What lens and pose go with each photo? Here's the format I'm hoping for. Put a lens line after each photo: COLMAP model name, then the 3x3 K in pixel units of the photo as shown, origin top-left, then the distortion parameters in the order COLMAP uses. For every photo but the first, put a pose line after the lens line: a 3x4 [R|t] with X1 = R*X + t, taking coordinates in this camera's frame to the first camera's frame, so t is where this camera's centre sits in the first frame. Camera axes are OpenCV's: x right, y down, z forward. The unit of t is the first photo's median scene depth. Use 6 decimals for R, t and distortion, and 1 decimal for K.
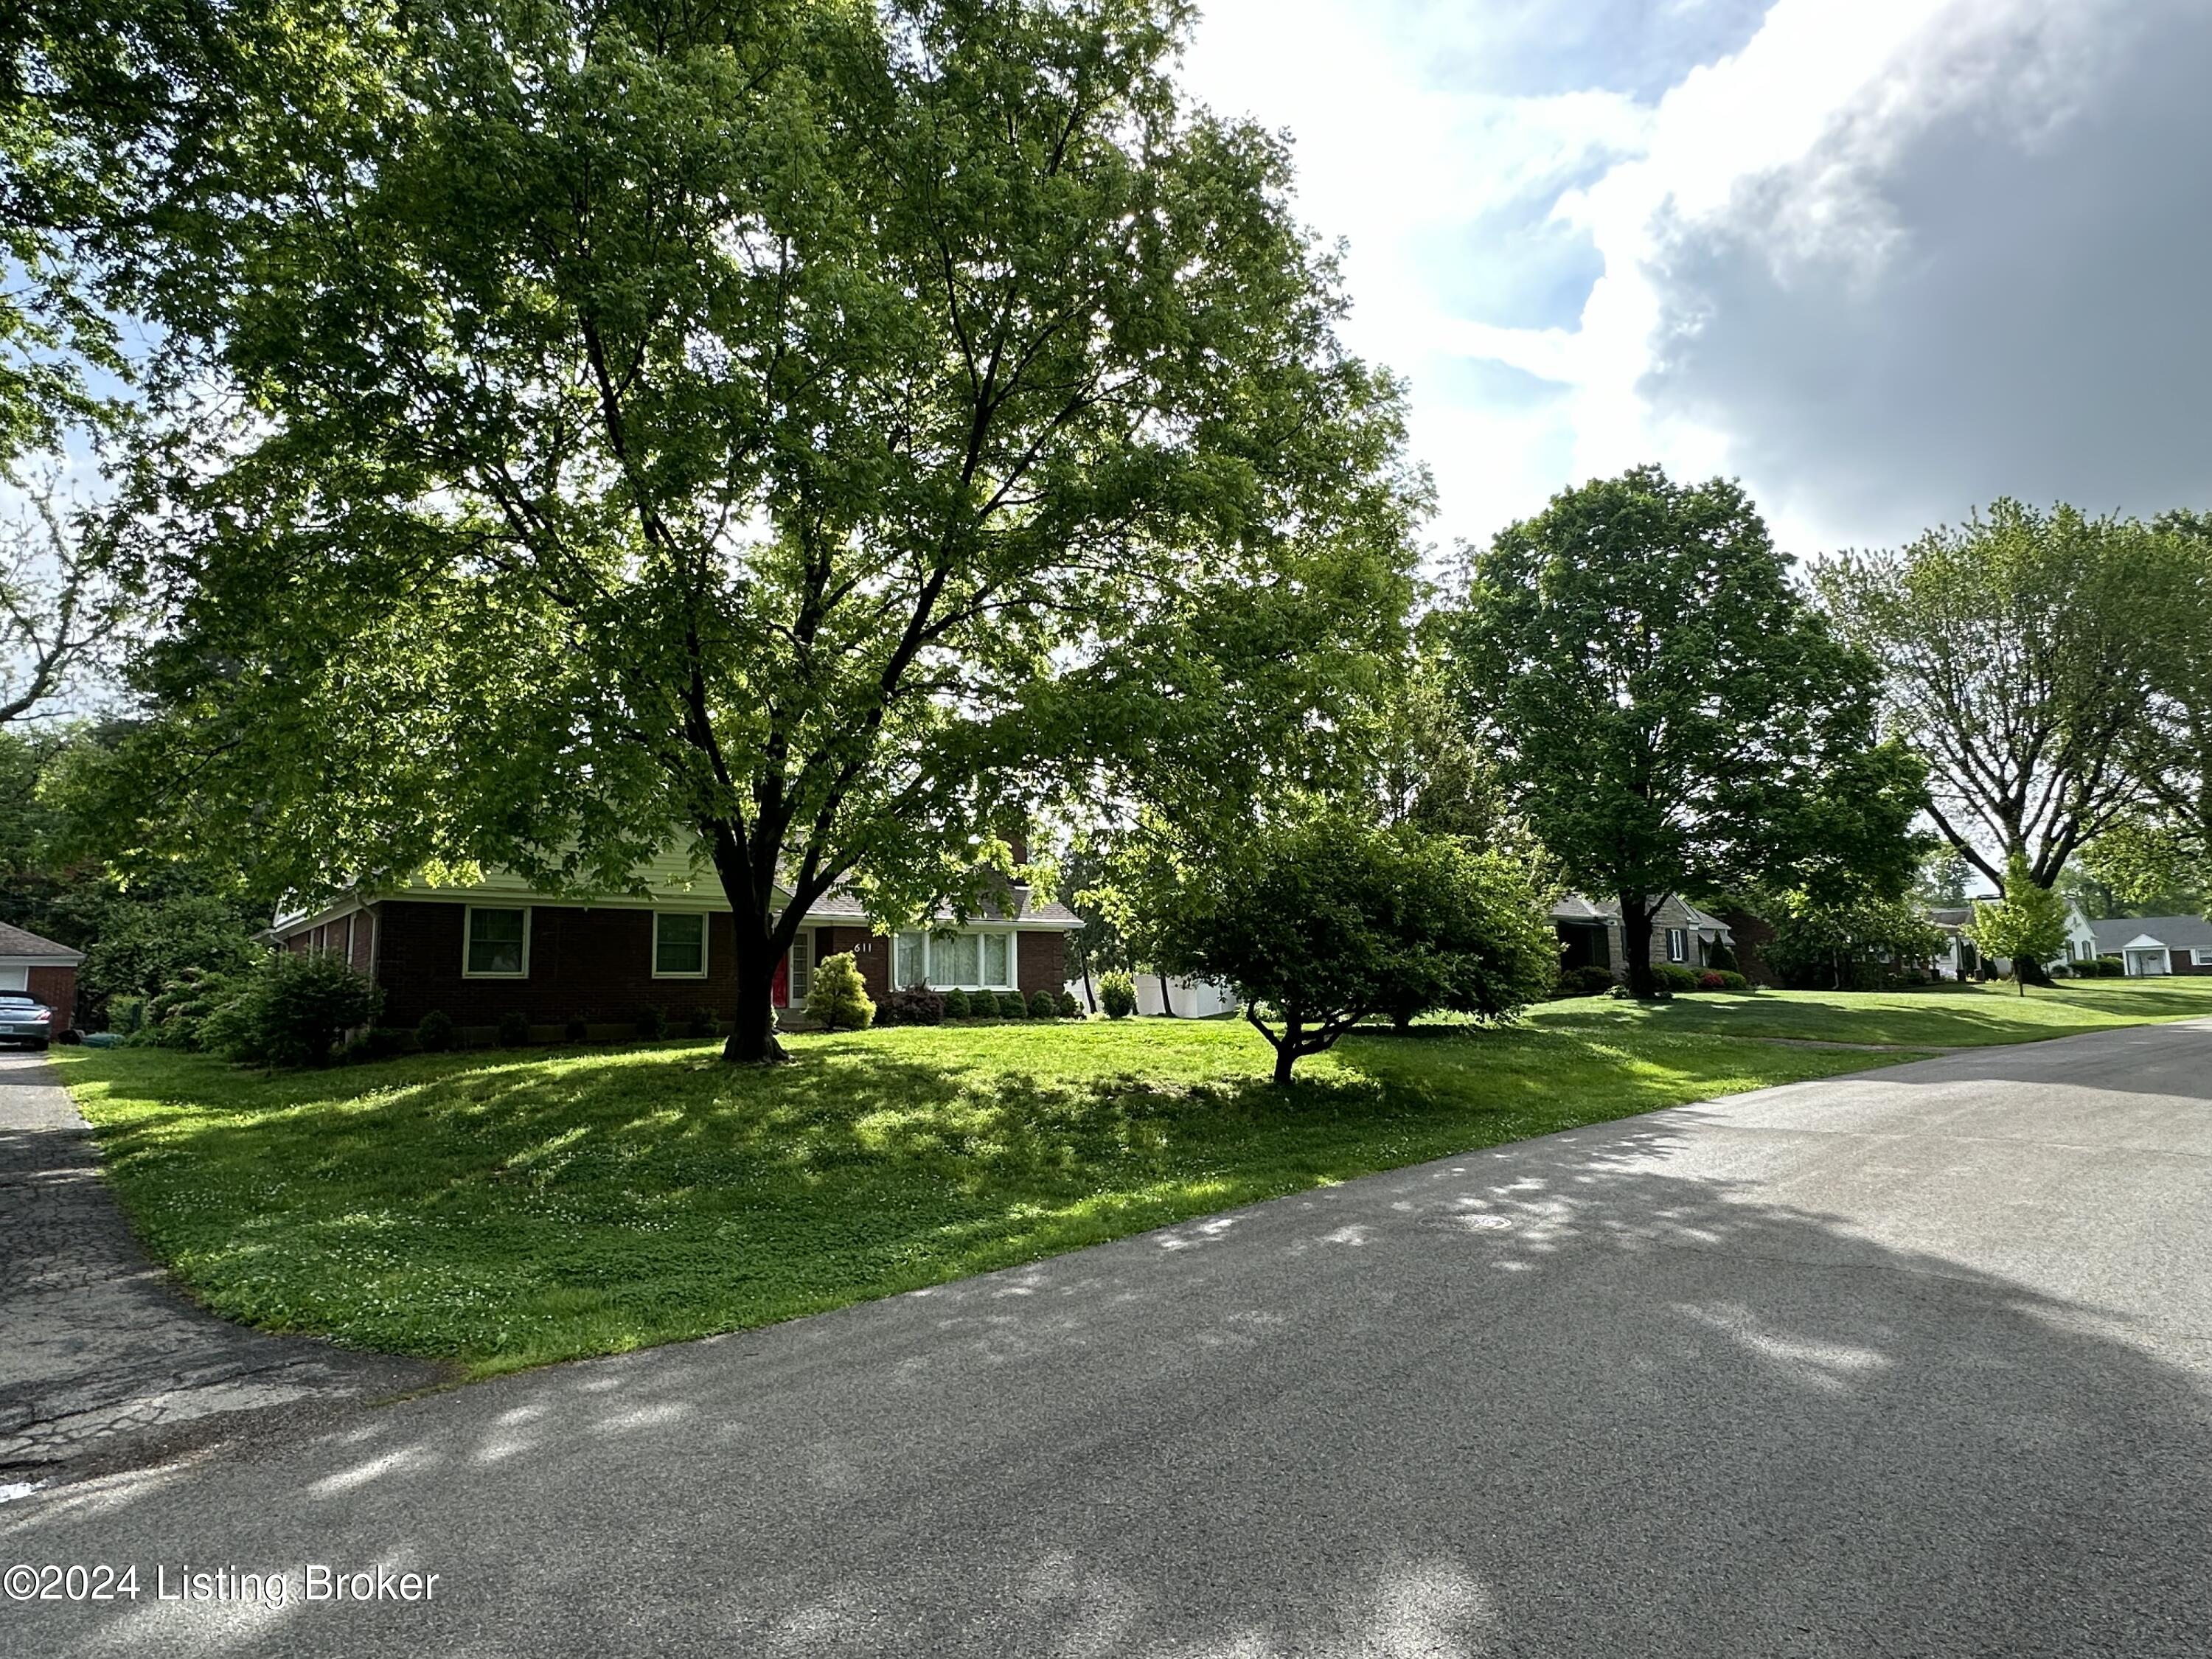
lens RADIAL K [[1303.7, 0, 1094.4], [0, 1303.7, 834.2], [0, 0, 1]] dist [0.031315, -0.002231]
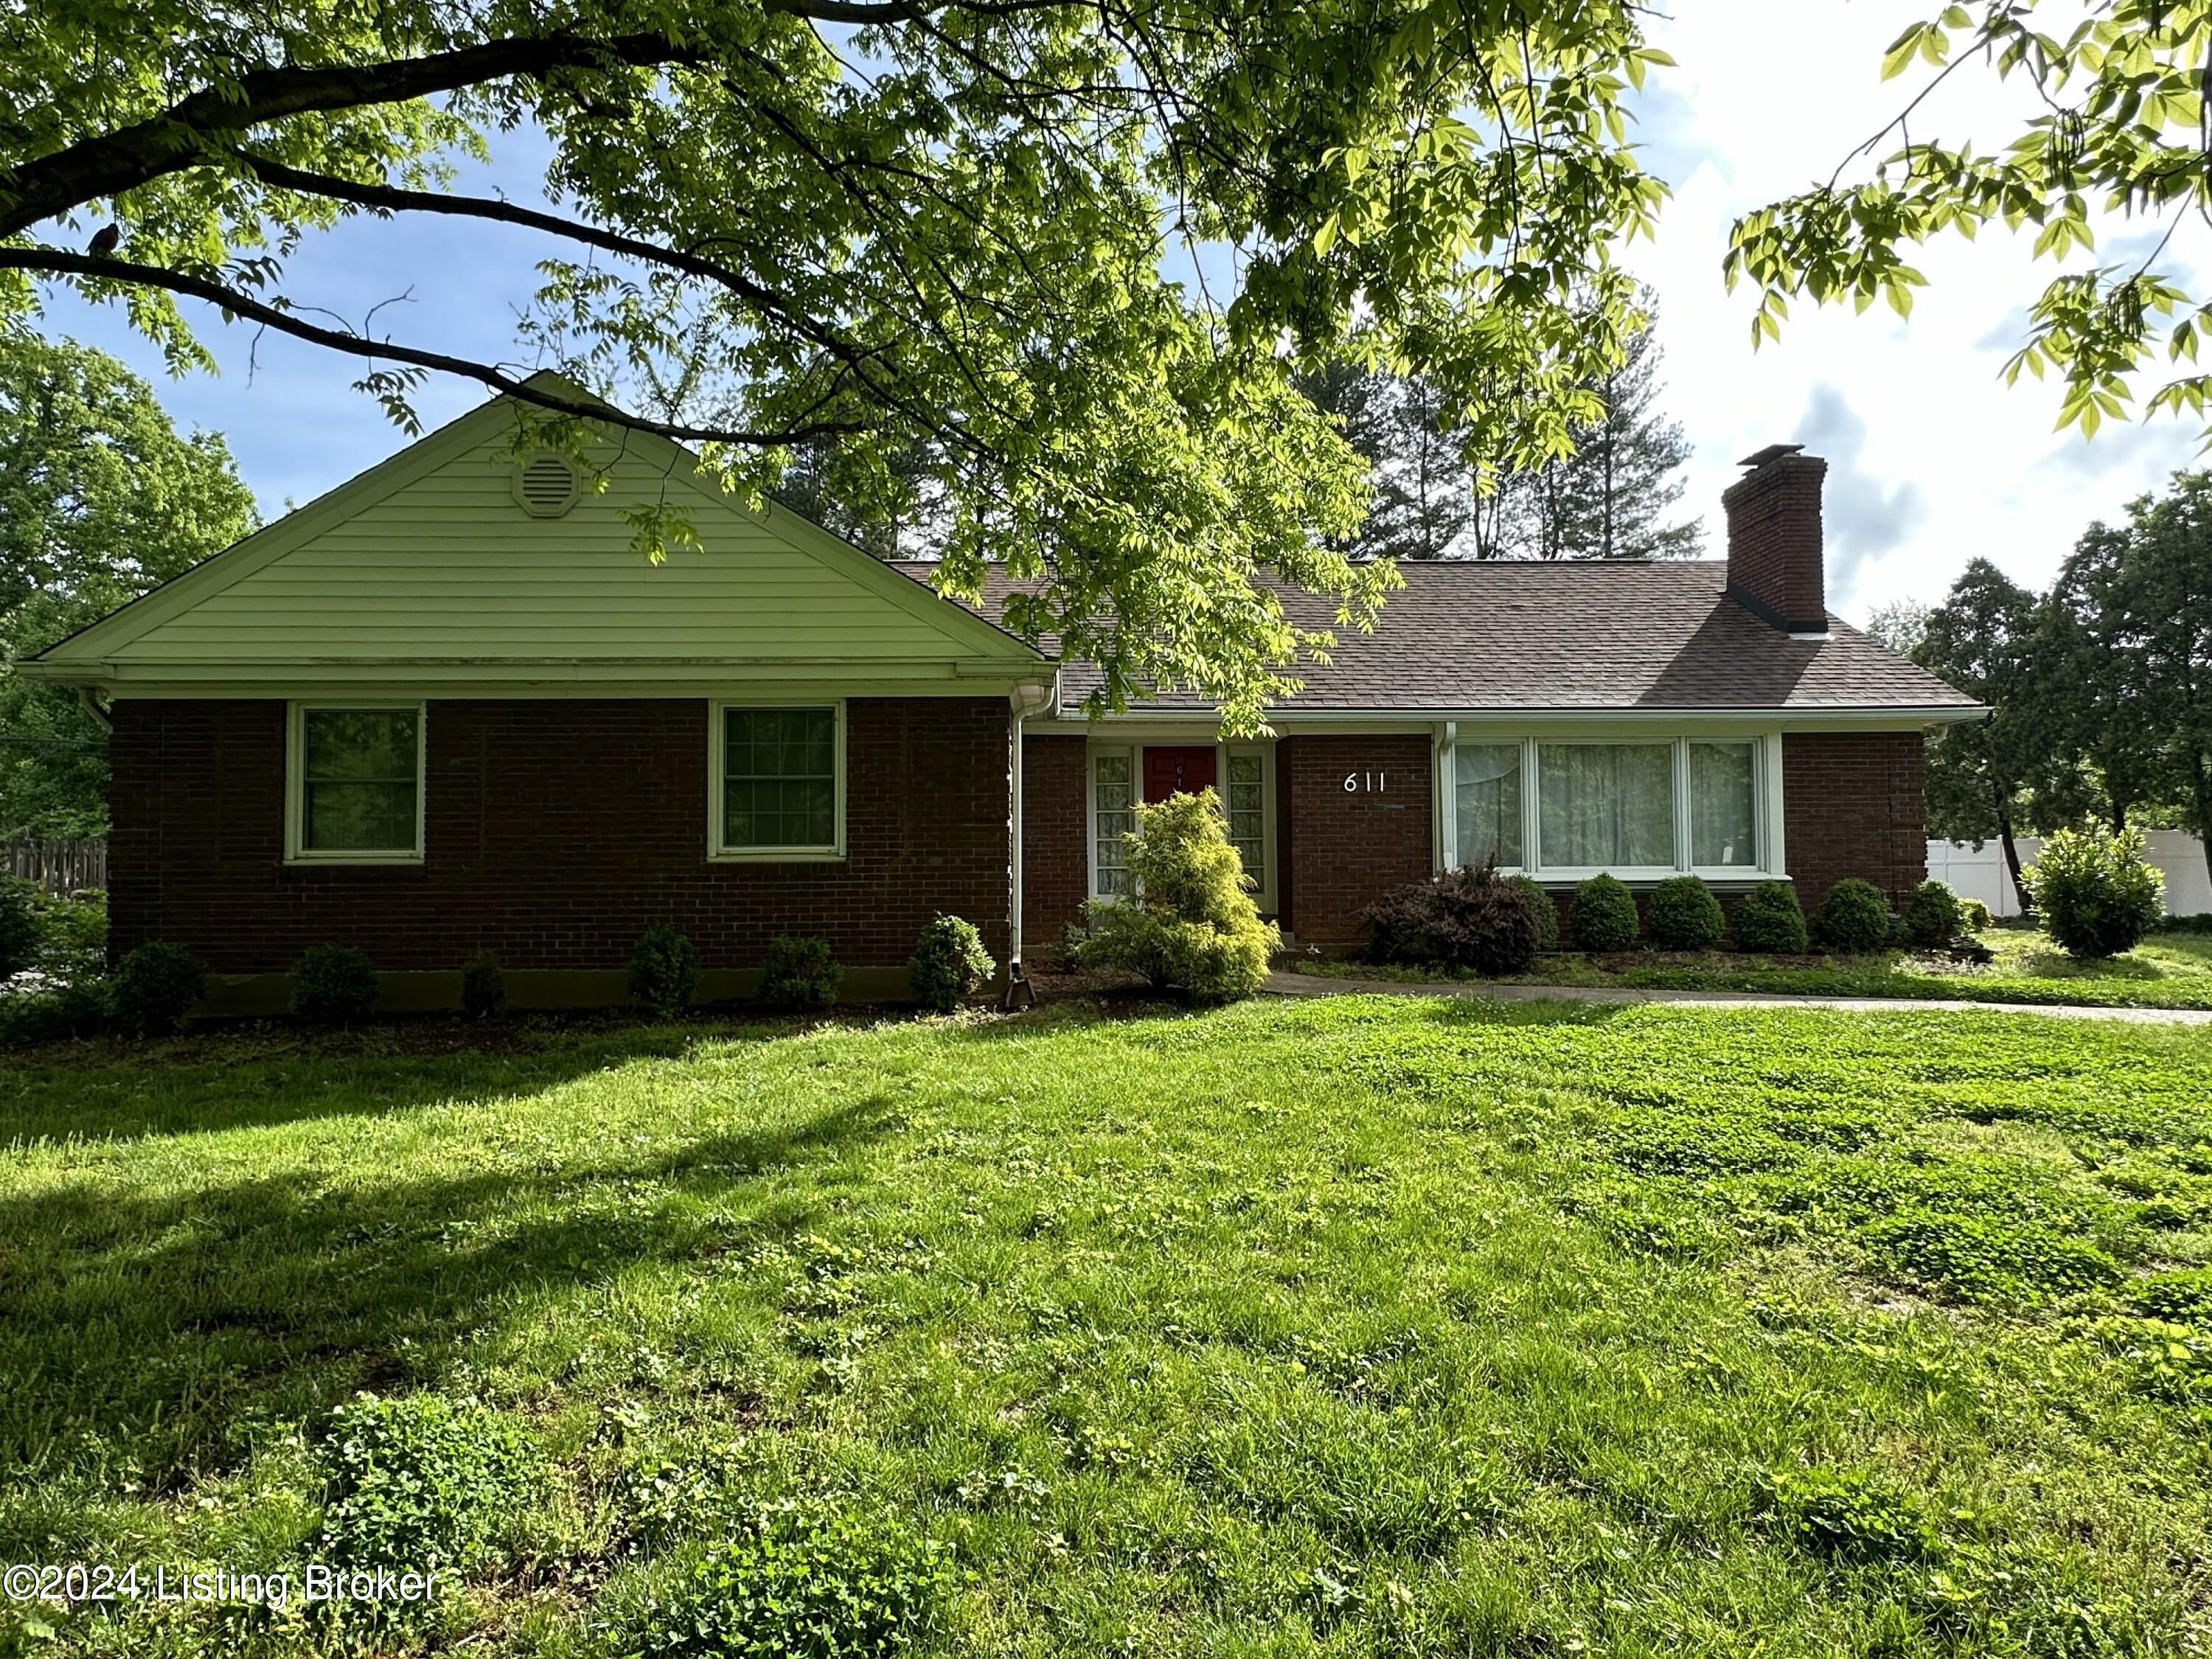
lens RADIAL K [[1303.7, 0, 1094.4], [0, 1303.7, 834.2], [0, 0, 1]] dist [0.031315, -0.002231]
pose [[0.813409, -0.001521, -0.581690, 0.003924], [0.070413, 0.992901, 0.095866, 0.043323], [0.577414, -0.118937, 0.807742, 0.458906]]
